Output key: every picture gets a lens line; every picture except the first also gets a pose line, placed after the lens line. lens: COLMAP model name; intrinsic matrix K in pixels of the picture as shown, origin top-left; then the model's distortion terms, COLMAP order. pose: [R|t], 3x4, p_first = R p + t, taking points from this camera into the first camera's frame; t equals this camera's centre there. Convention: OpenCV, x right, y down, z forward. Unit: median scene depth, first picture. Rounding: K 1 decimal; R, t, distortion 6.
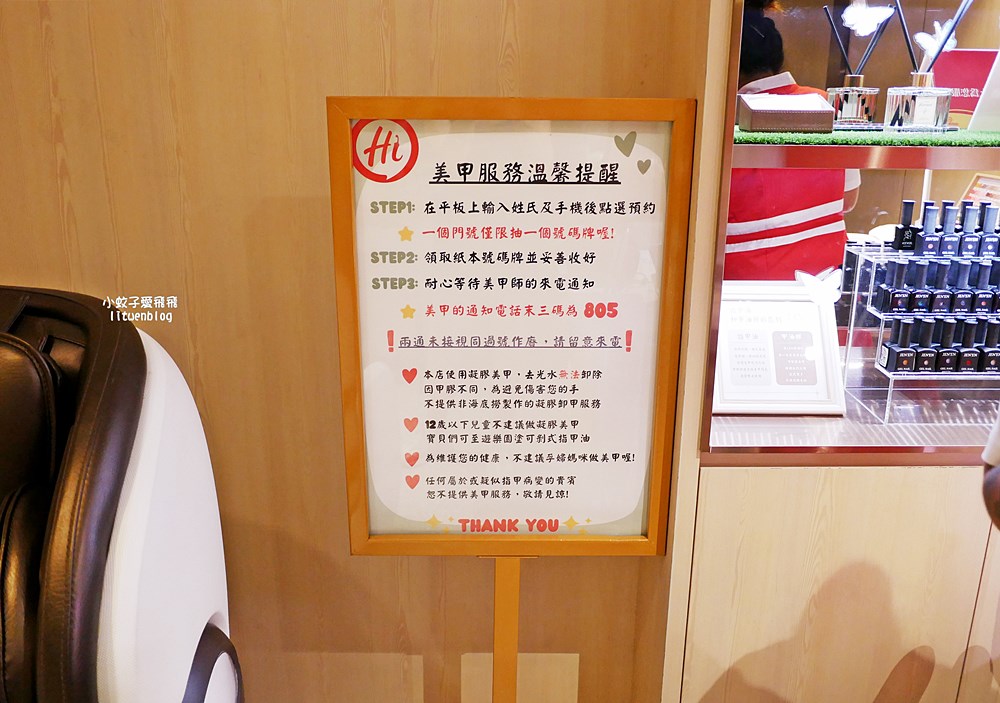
lens RADIAL K [[821.9, 0, 501.6], [0, 821.9, 346.5], [0, 0, 1]] dist [-0.019417, 0.001143]
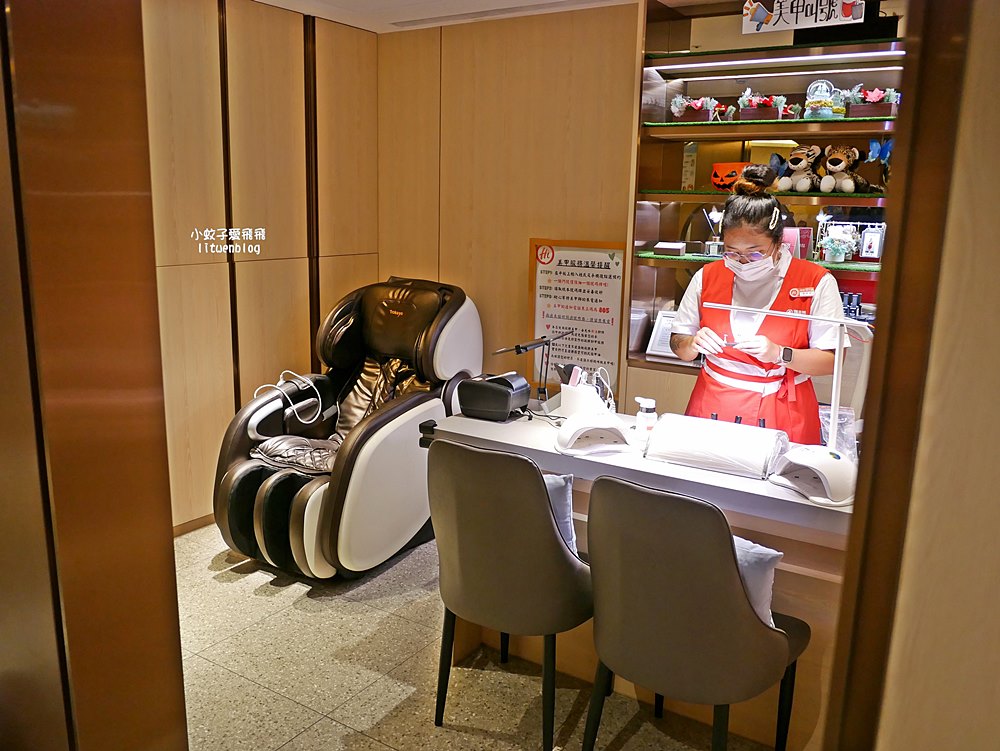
lens RADIAL K [[841.4, 0, 500.3], [0, 841.4, 376.3], [0, 0, 1]] dist [-0.028510, 0.009178]
pose [[0.830083, 0.125559, -0.543321, 1.546198], [-0.169397, 0.985055, -0.031162, 0.363187], [0.531288, 0.117904, 0.838947, -1.802800]]
